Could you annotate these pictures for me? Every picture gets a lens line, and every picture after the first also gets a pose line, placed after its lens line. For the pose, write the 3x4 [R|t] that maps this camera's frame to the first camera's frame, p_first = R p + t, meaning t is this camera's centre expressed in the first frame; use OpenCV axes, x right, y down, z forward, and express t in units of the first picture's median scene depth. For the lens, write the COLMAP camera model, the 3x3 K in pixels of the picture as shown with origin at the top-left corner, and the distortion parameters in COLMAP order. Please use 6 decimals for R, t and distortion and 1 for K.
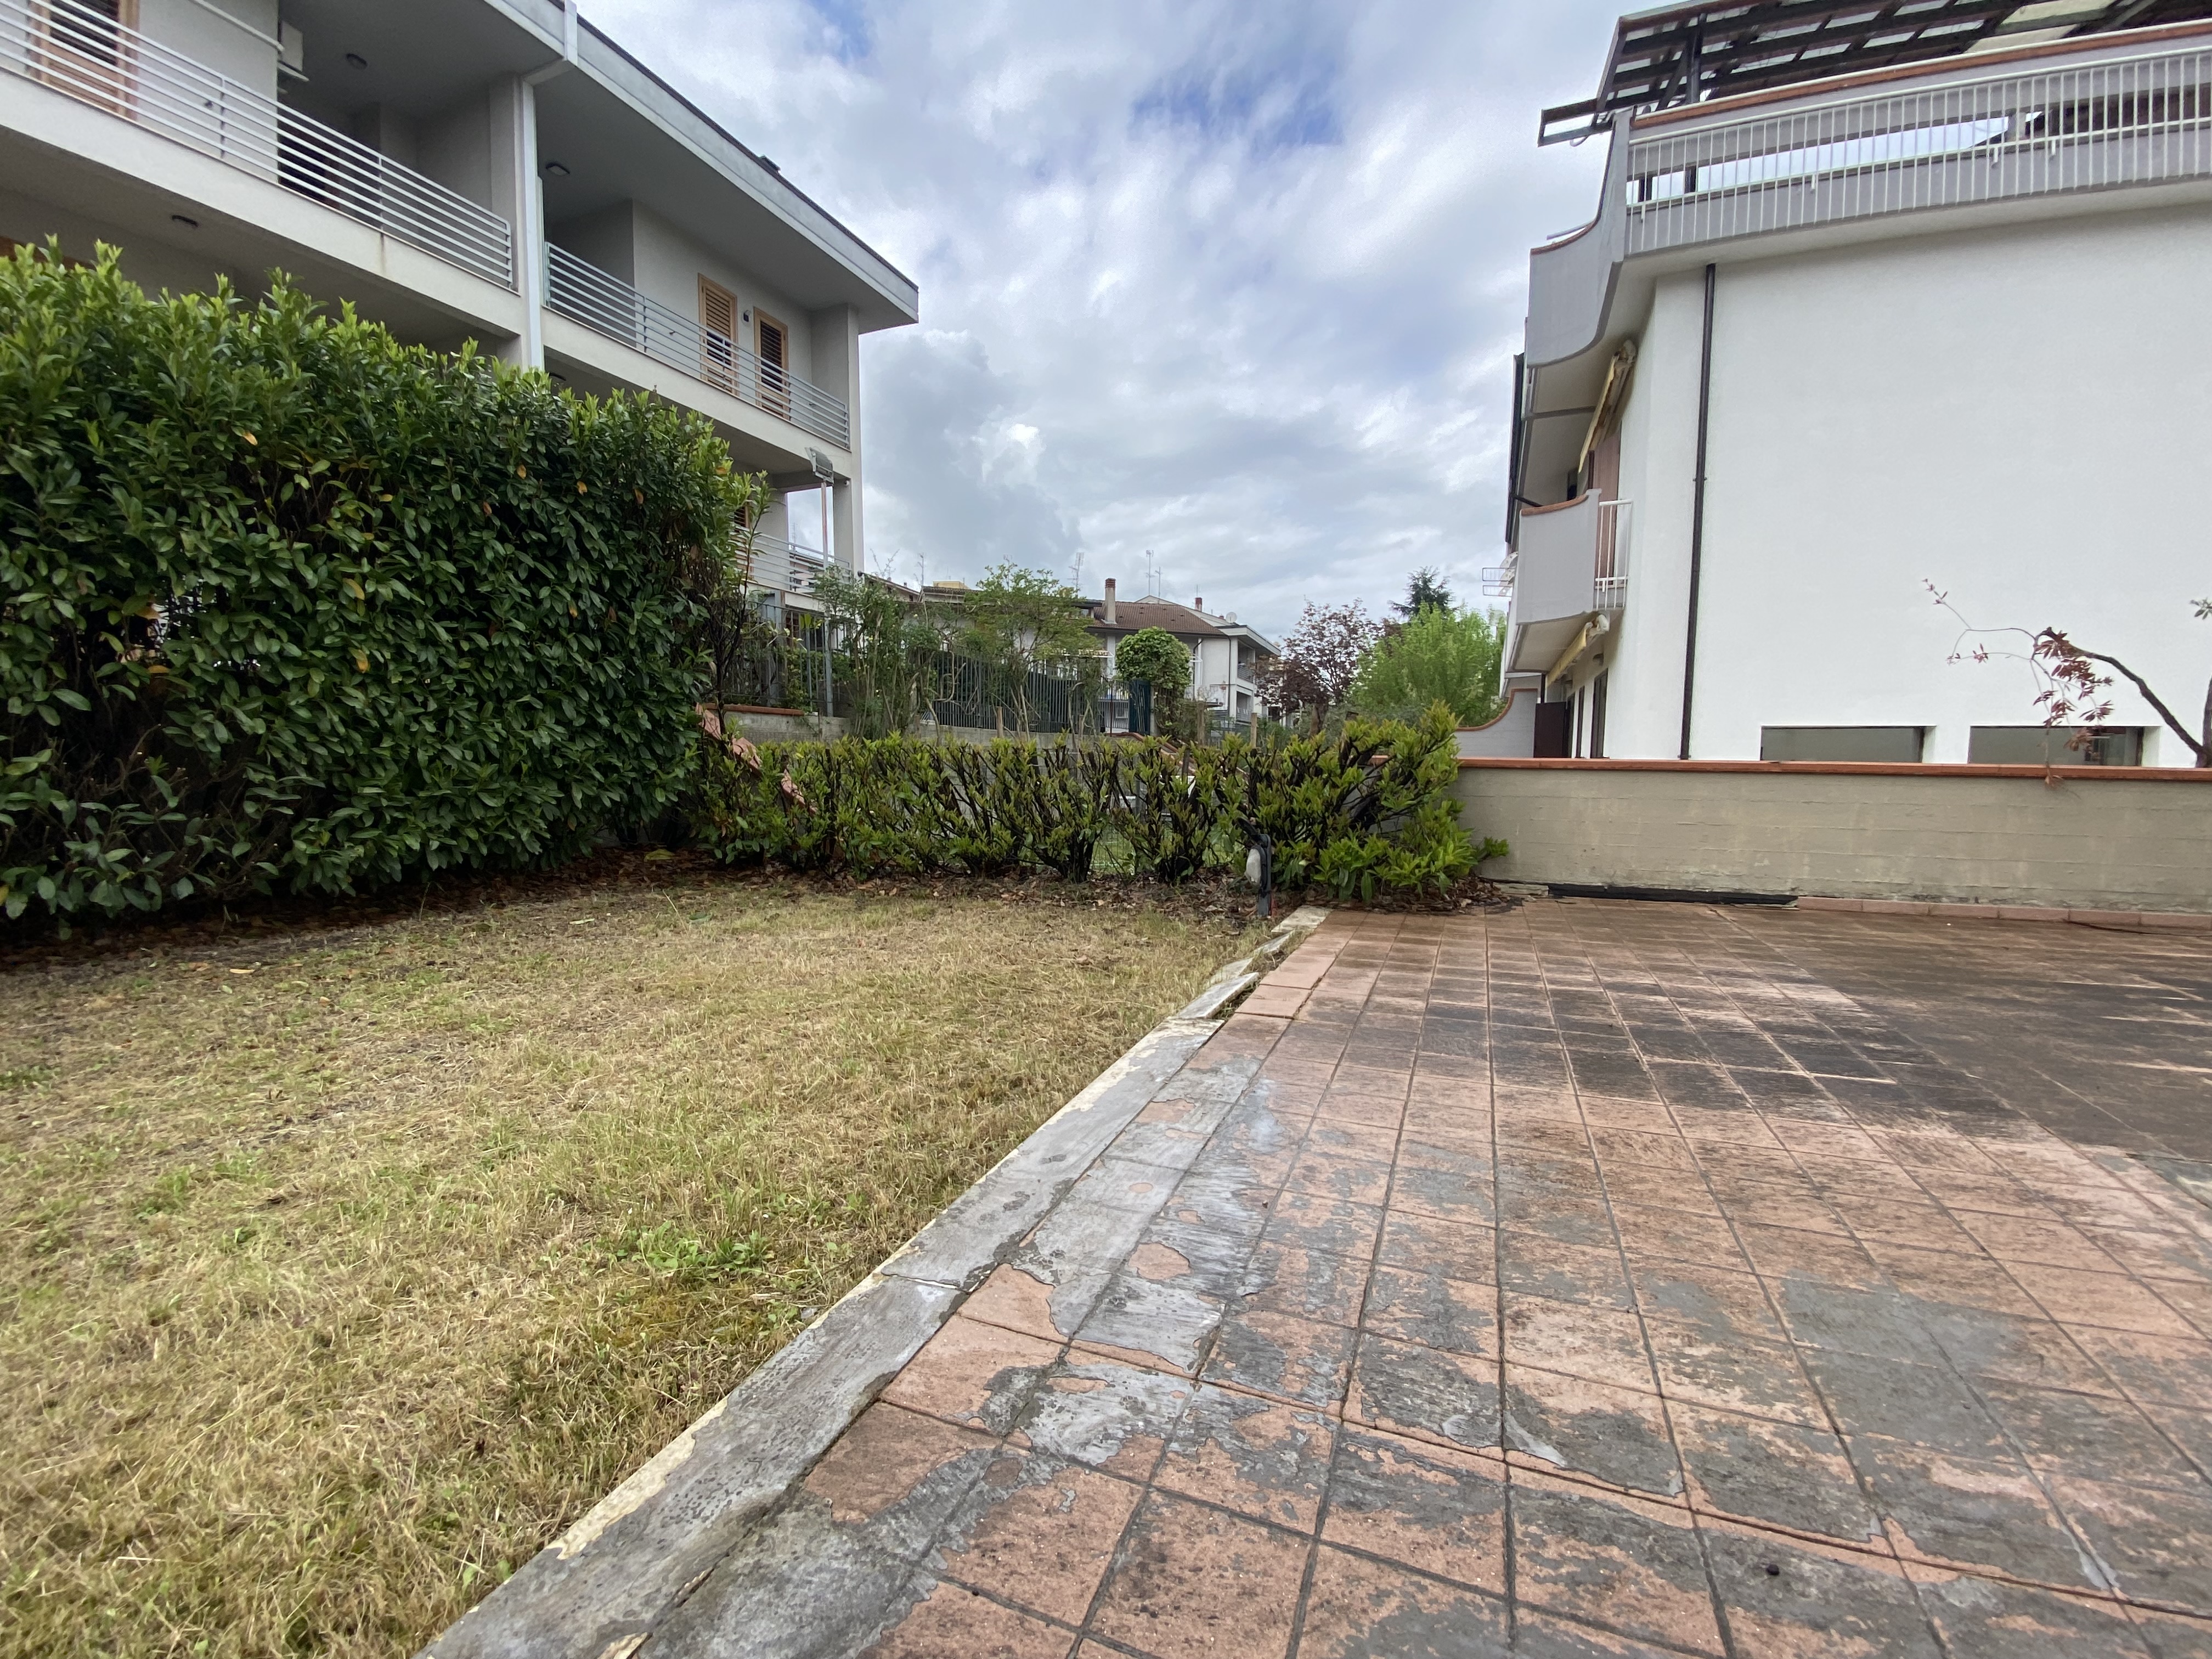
lens RADIAL K [[907.5, 0, 1117.4], [0, 907.5, 822.4], [0, 0, 1]] dist [-0.015570, -0.001375]
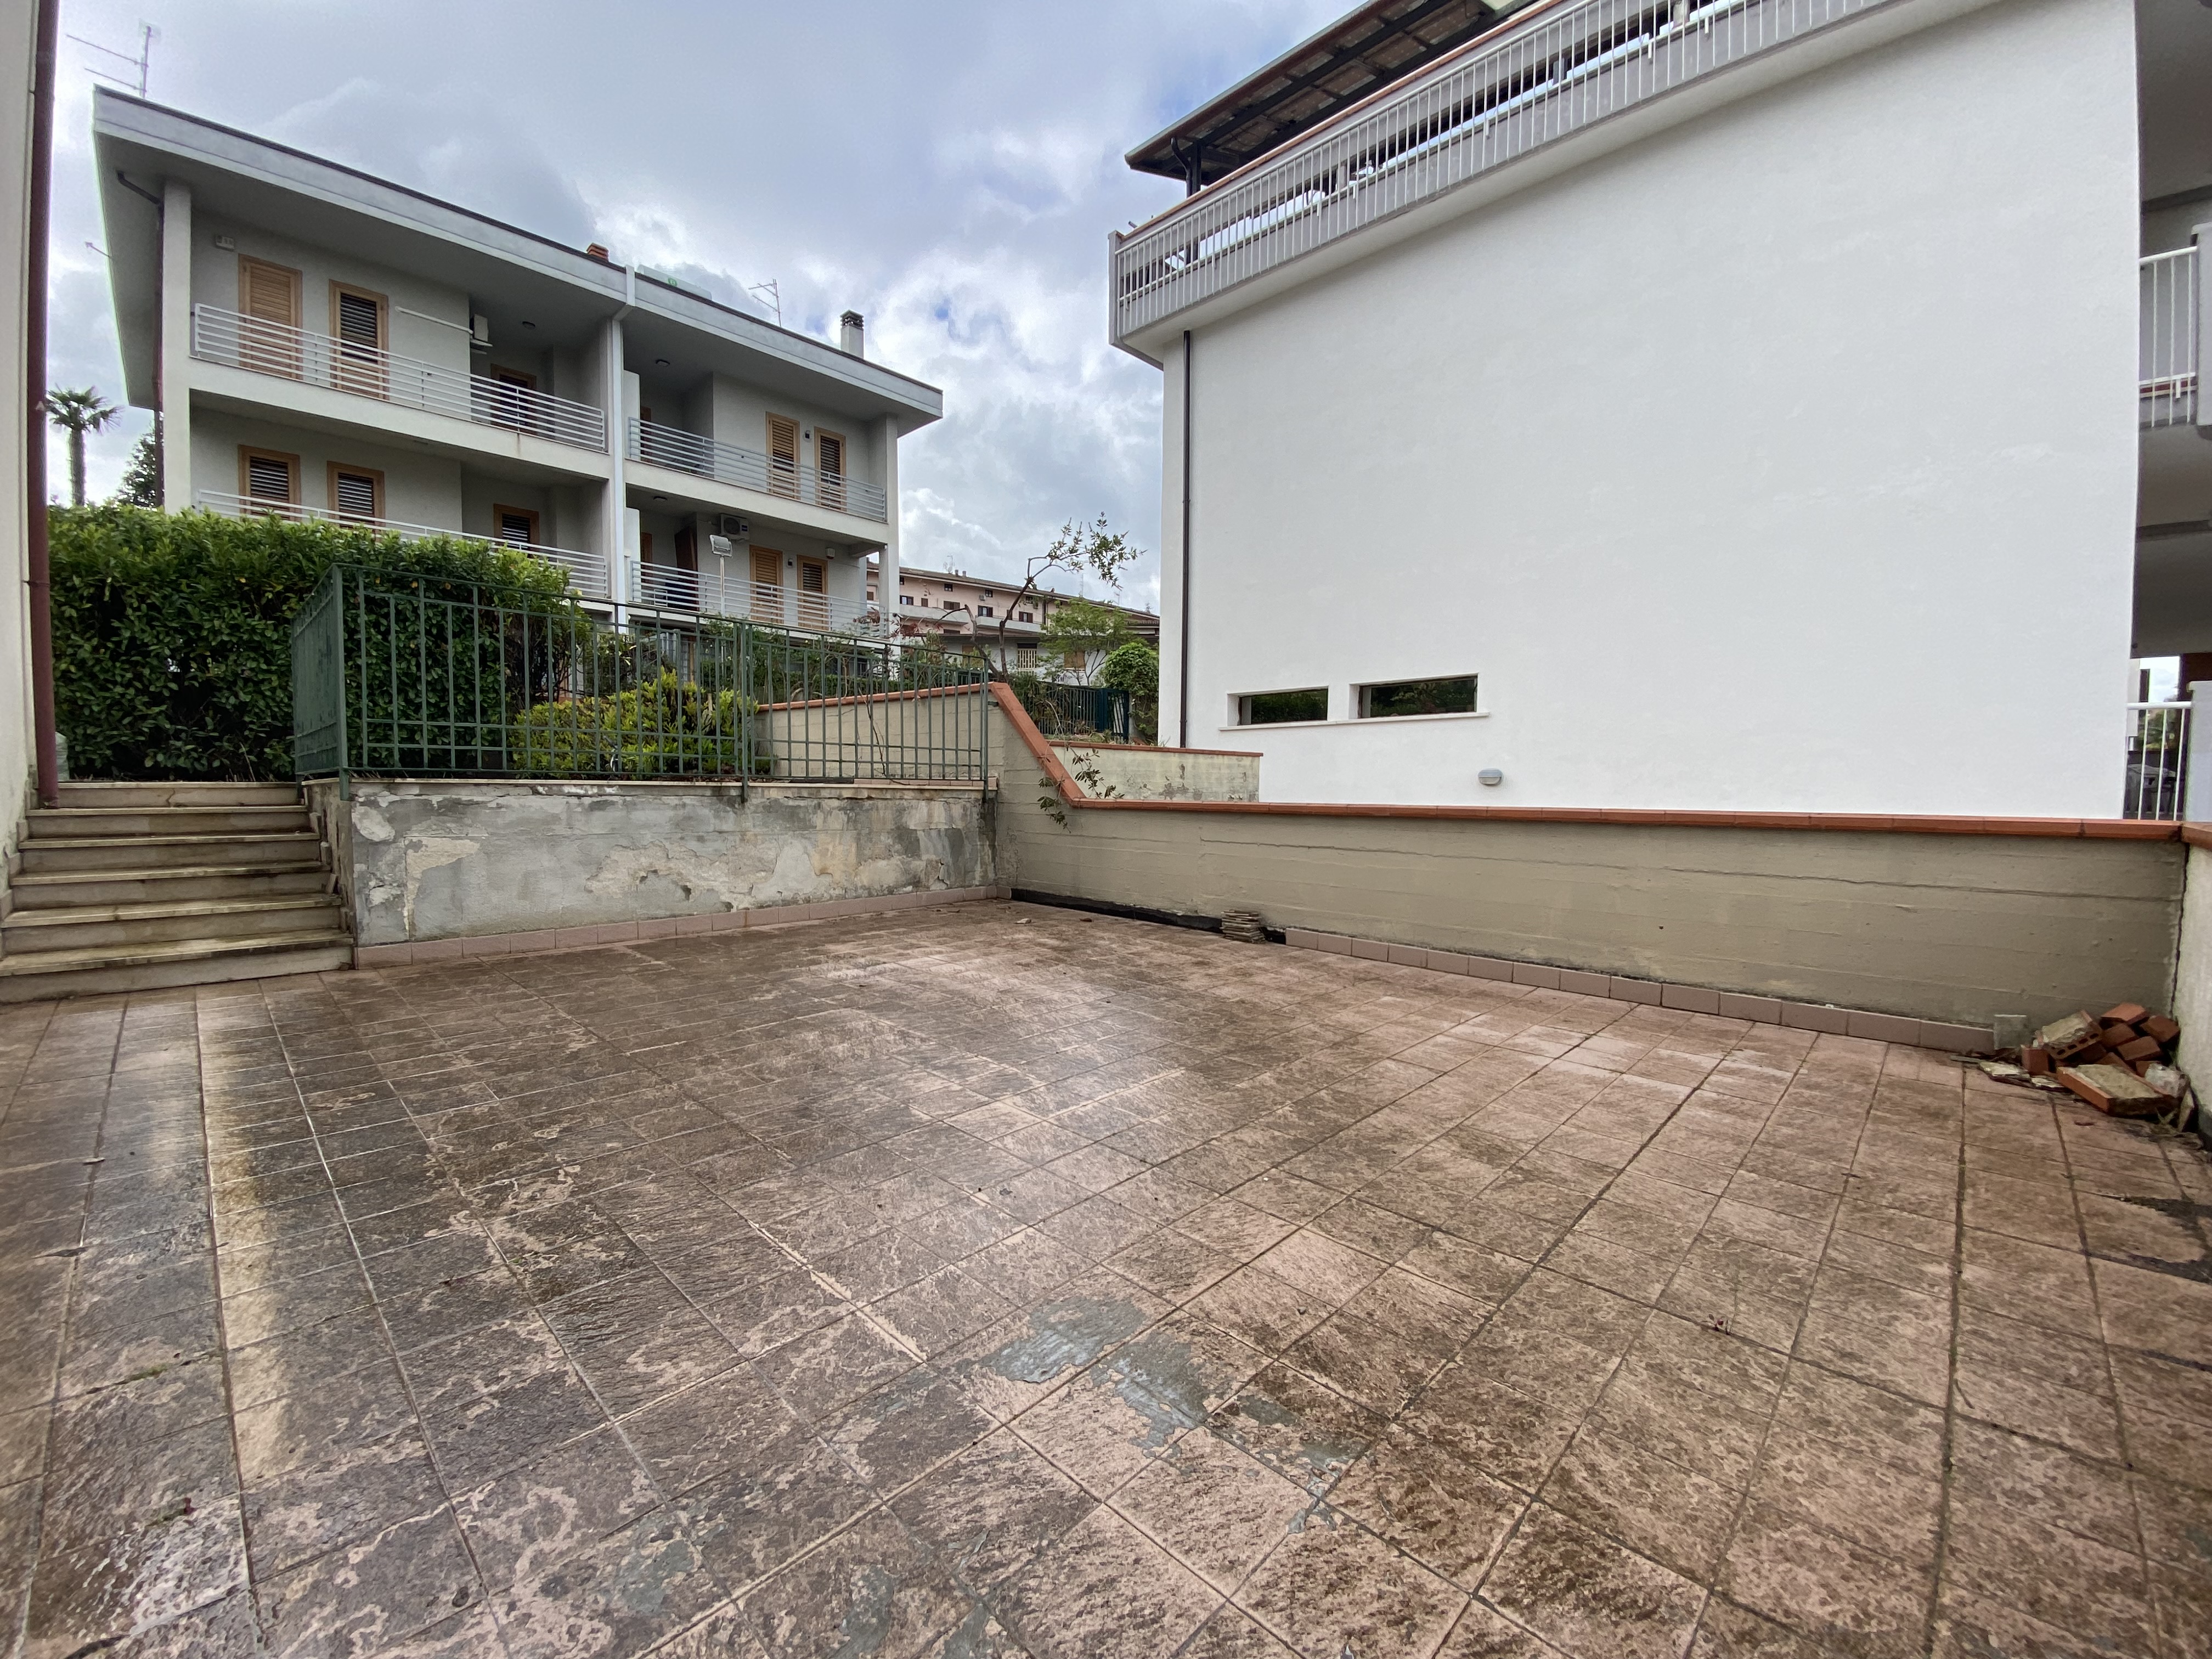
lens RADIAL K [[907.5, 0, 1105.2], [0, 907.5, 828.1], [0, 0, 1]] dist [-0.015570, -0.001375]
pose [[0.930191, 0.016000, -0.366727, 2.051880], [-0.027535, 0.999276, -0.026243, 0.238711], [0.366042, 0.034509, 0.929958, -0.369431]]
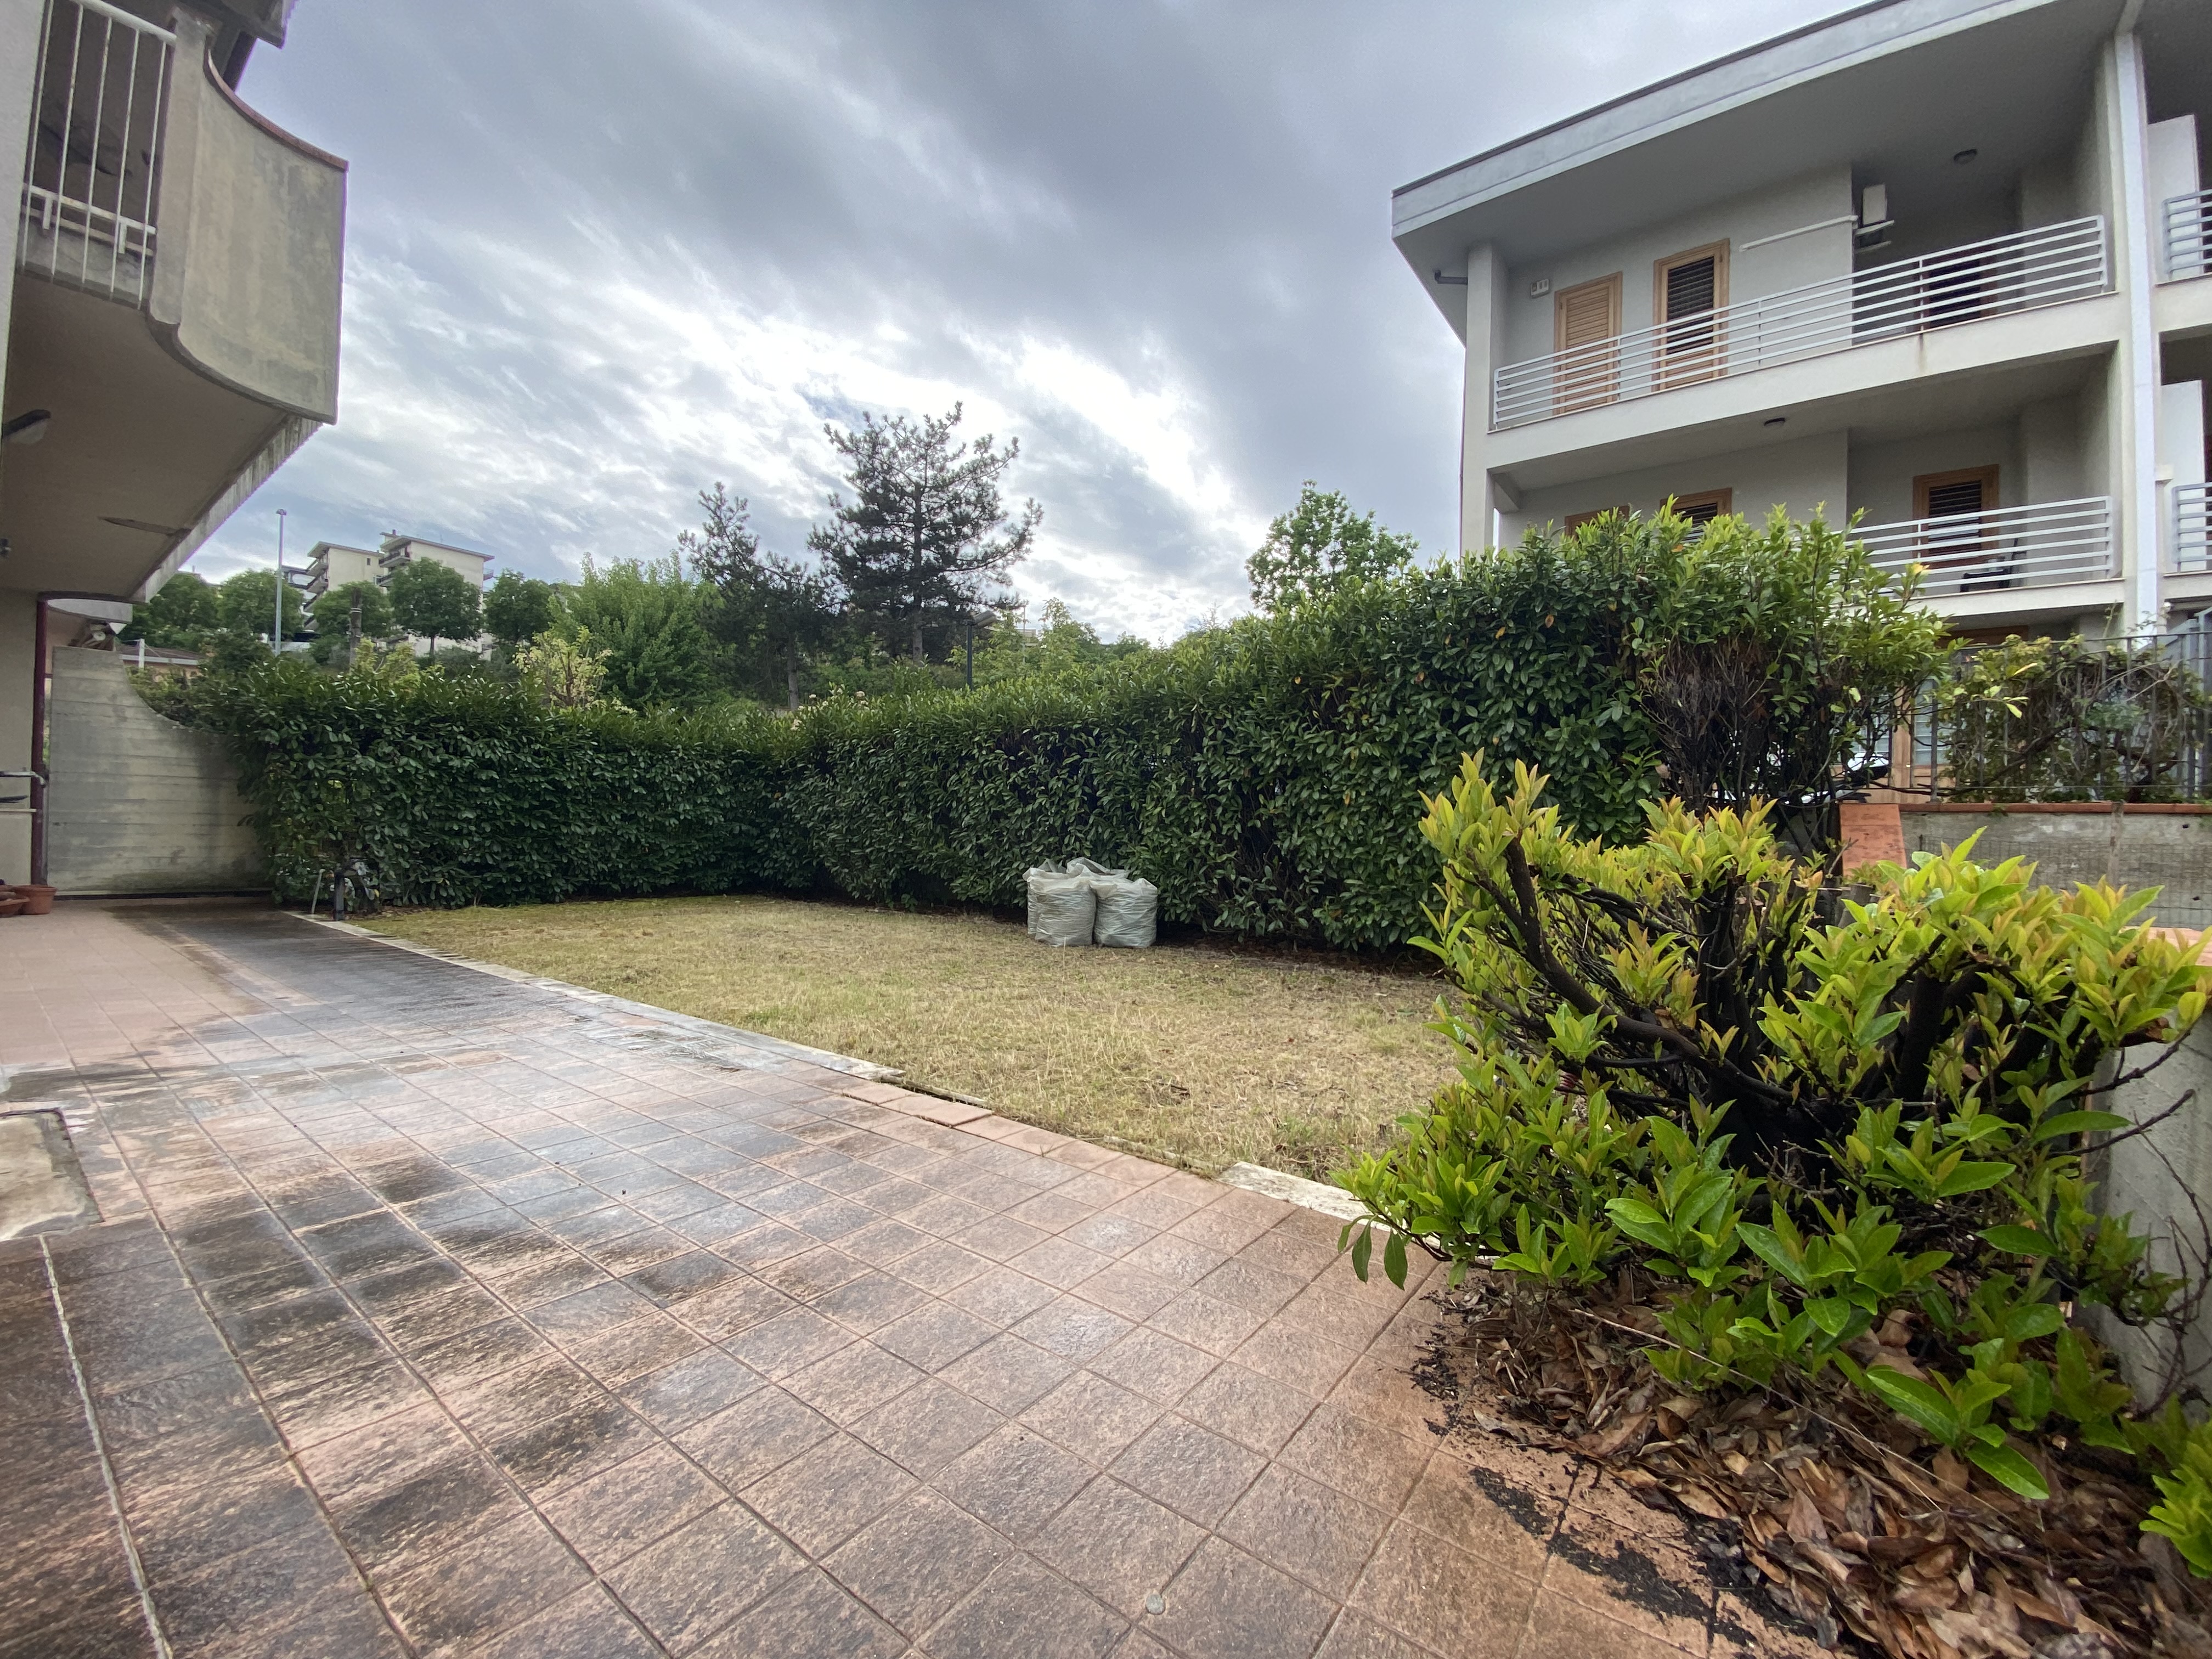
lens RADIAL K [[907.5, 0, 1099.7], [0, 907.5, 836.5], [0, 0, 1]] dist [-0.015570, -0.001375]
pose [[-0.254592, -0.005013, -0.967036, 0.832244], [-0.099657, 0.994799, 0.021080, -0.113019], [0.961900, 0.101739, -0.253767, 1.070098]]
